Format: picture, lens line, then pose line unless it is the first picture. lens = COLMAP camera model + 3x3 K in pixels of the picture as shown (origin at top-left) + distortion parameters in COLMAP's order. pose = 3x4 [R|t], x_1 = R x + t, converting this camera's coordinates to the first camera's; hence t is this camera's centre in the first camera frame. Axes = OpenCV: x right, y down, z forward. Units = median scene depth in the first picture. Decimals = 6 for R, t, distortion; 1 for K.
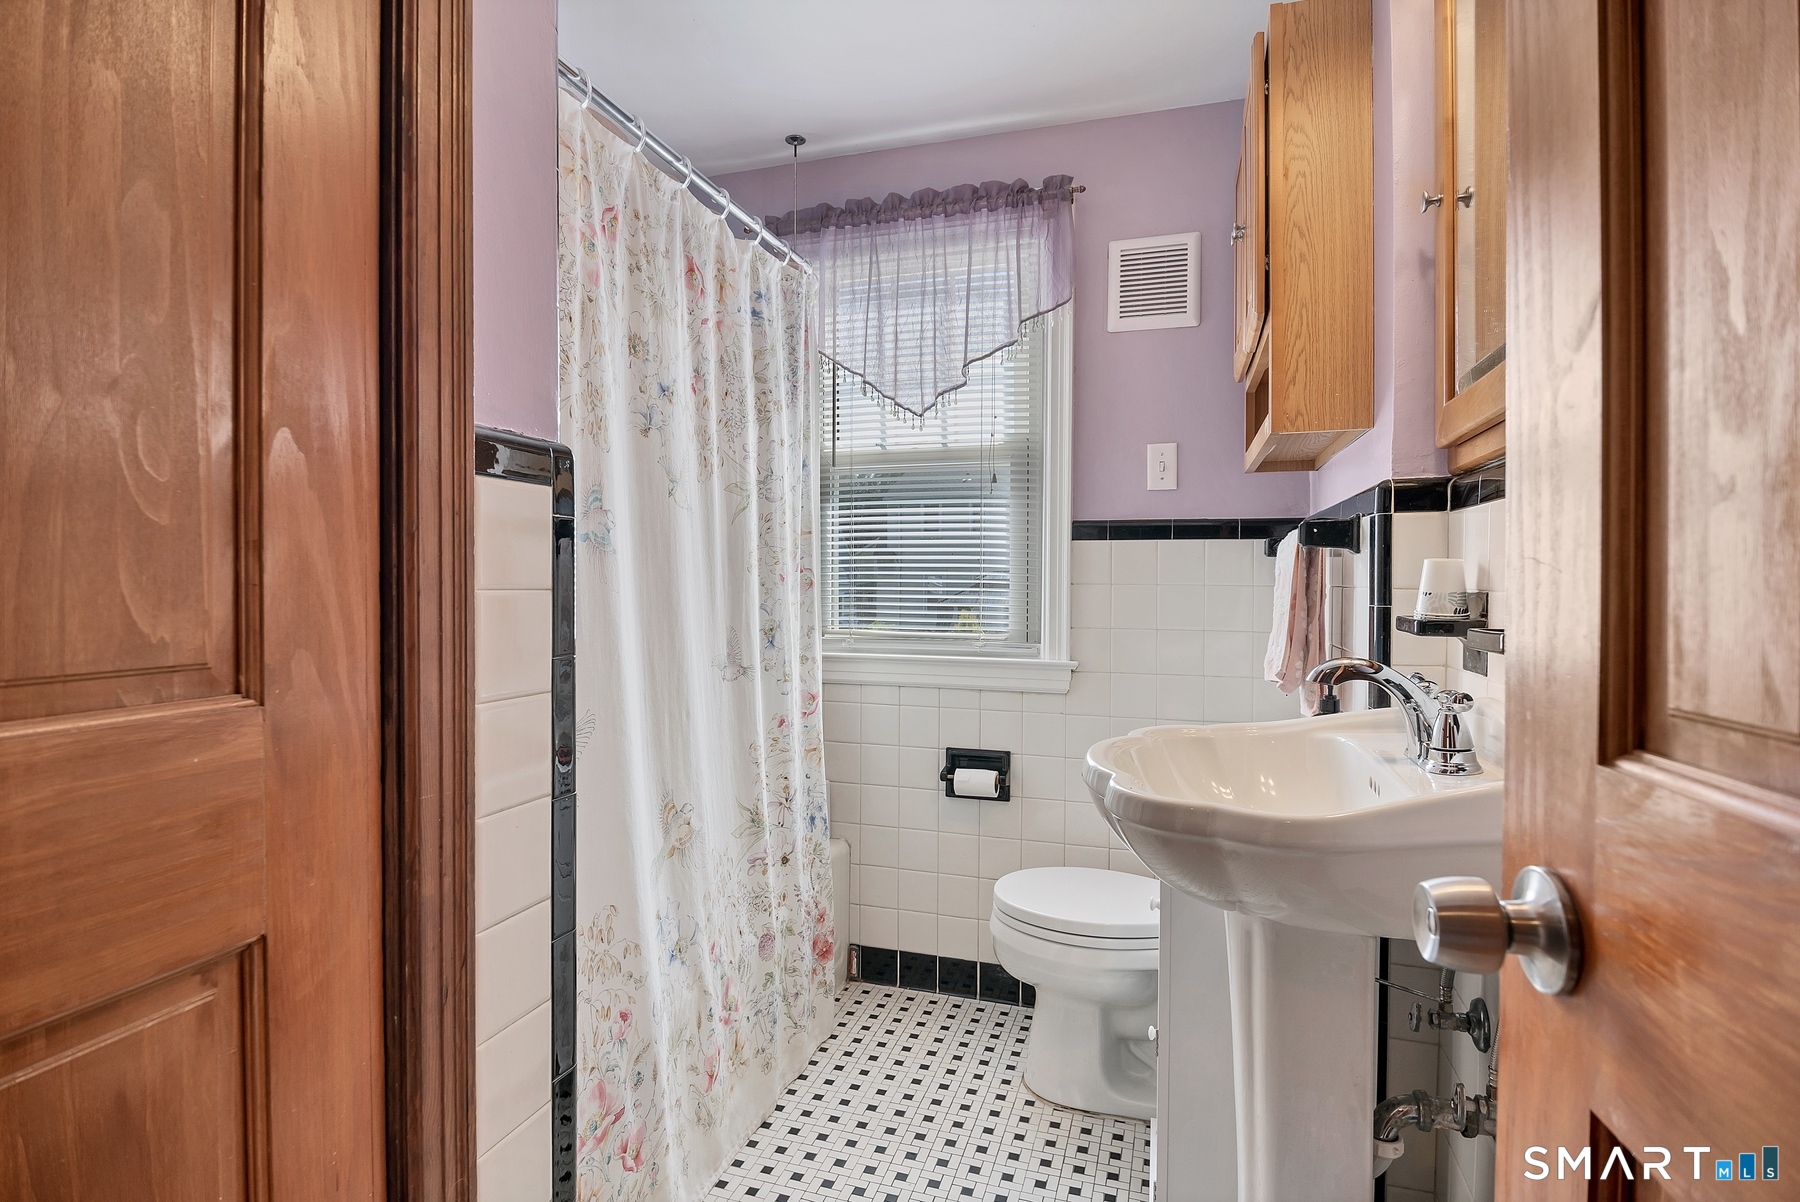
lens RADIAL K [[888.0, 0, 889.7], [0, 888.0, 610.1], [0, 0, 1]] dist [-0.004177, -0.009119]
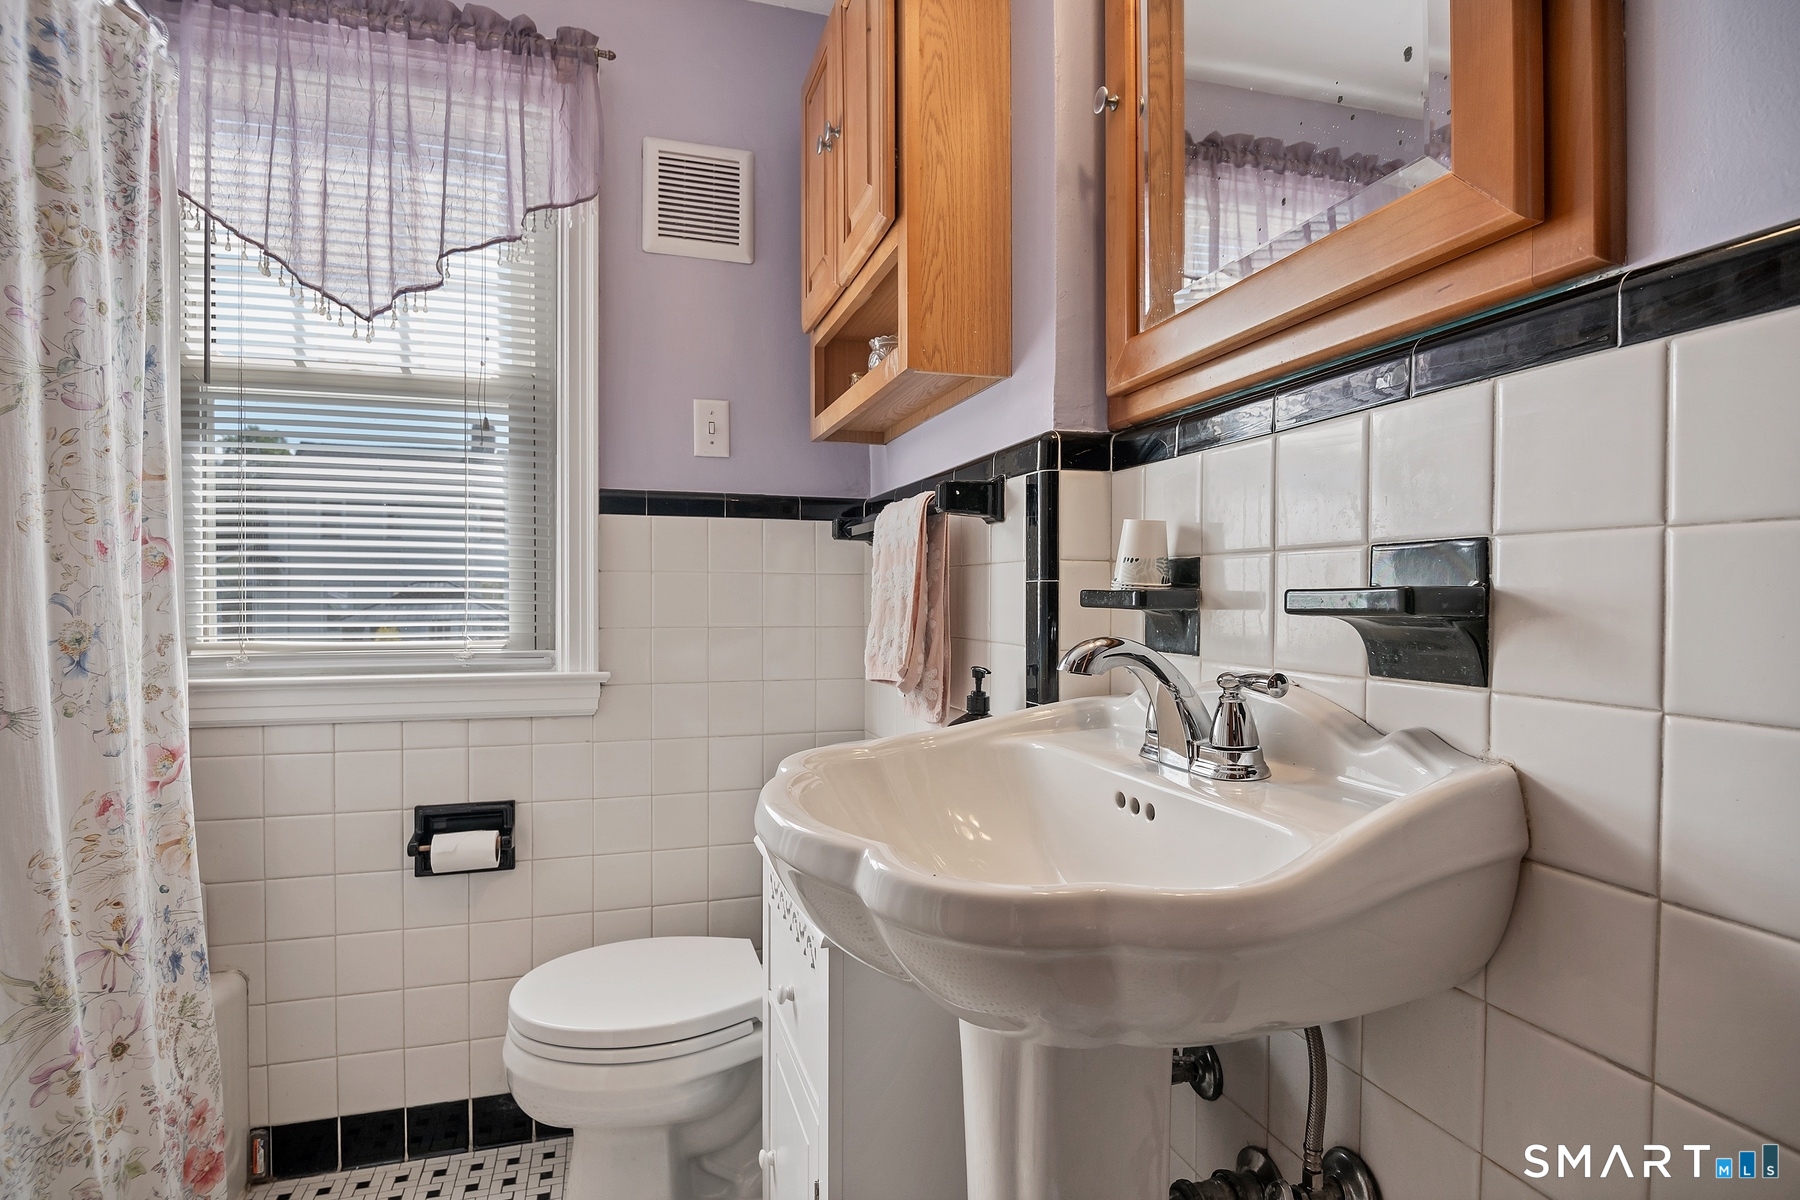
lens RADIAL K [[888.0, 0, 889.7], [0, 888.0, 609.1], [0, 0, 1]] dist [-0.004177, -0.009119]
pose [[0.819891, -0.012302, 0.572387, -0.029037], [0.020823, 0.999748, -0.008339, 0.015515], [-0.572141, 0.018756, 0.819941, 0.237421]]
